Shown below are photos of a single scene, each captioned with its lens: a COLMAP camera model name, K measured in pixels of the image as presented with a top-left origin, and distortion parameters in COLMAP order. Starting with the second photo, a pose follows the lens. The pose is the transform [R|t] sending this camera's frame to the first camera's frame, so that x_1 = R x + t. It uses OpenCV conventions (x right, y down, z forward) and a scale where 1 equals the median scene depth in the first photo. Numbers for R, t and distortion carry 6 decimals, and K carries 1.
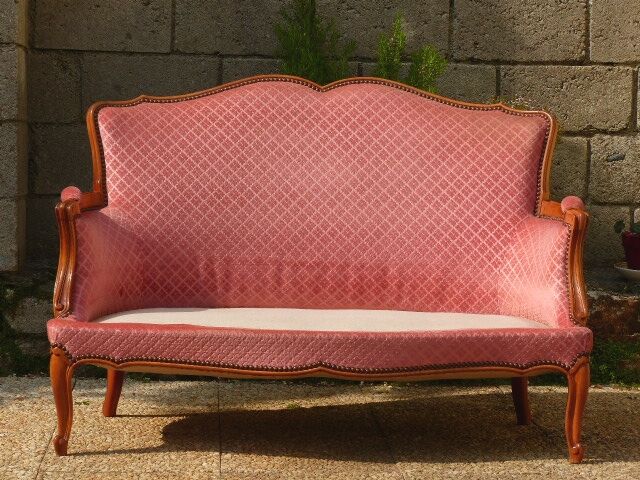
lens RADIAL K [[1849.3, 0, 319.9], [0, 1849.3, 241.8], [0, 0, 1]] dist [-0.005615, 0.000000]
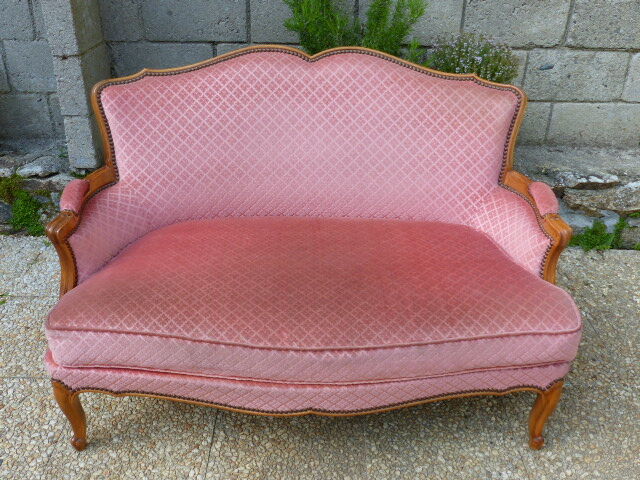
lens RADIAL K [[601.5, 0, 317.4], [0, 601.5, 228.6], [0, 0, 1]] dist [-0.020371, 0.000000]
pose [[0.997913, 0.030329, -0.057005, 0.026788], [-0.003903, 0.909546, 0.415585, -0.139643], [0.064453, -0.414495, 0.907766, 0.645992]]
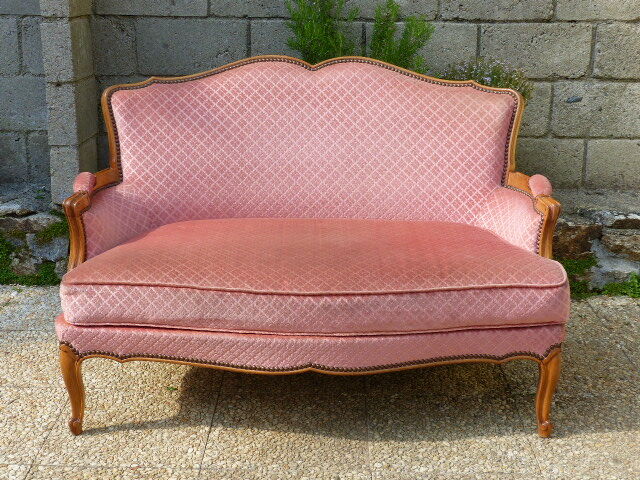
lens RADIAL K [[934.1, 0, 317.9], [0, 934.1, 227.0], [0, 0, 1]] dist [-0.031040, 0.000000]
pose [[0.996616, 0.011582, -0.081378, 0.049916], [0.004797, 0.980141, 0.198243, -0.101082], [0.082058, -0.197963, 0.976769, 0.436368]]
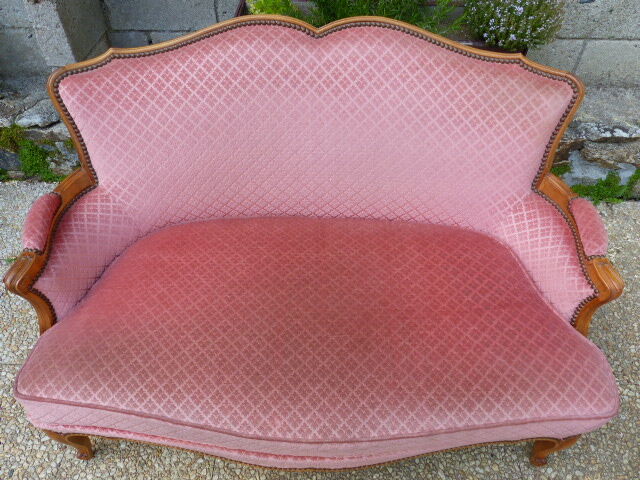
lens RADIAL K [[473.1, 0, 317.8], [0, 473.1, 228.5], [0, 0, 1]] dist [-0.011187, 0.002558]
pose [[0.995677, 0.061412, -0.069688, 0.021166], [0.001595, 0.738841, 0.673878, -0.165615], [0.092872, -0.671076, 0.735549, 0.784597]]
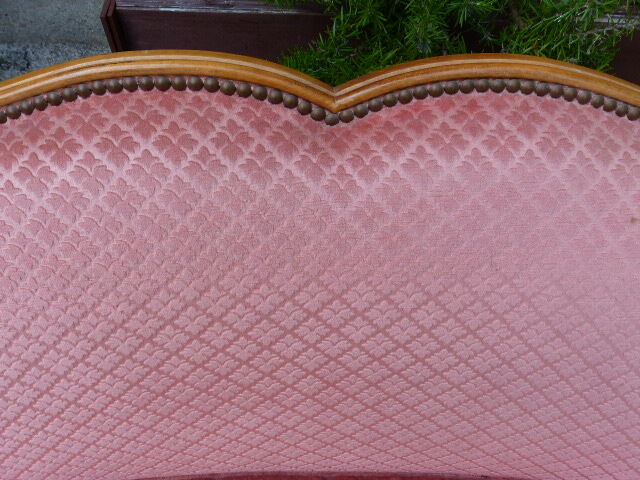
lens RADIAL K [[601.5, 0, 322.2], [0, 601.5, 240.2], [0, 0, 1]] dist [-0.020371, 0.000000]
pose [[0.998511, 0.053137, -0.012359, 0.000158], [-0.023540, 0.624015, 0.781058, -0.141943], [0.049215, -0.779604, 0.624336, 0.938679]]
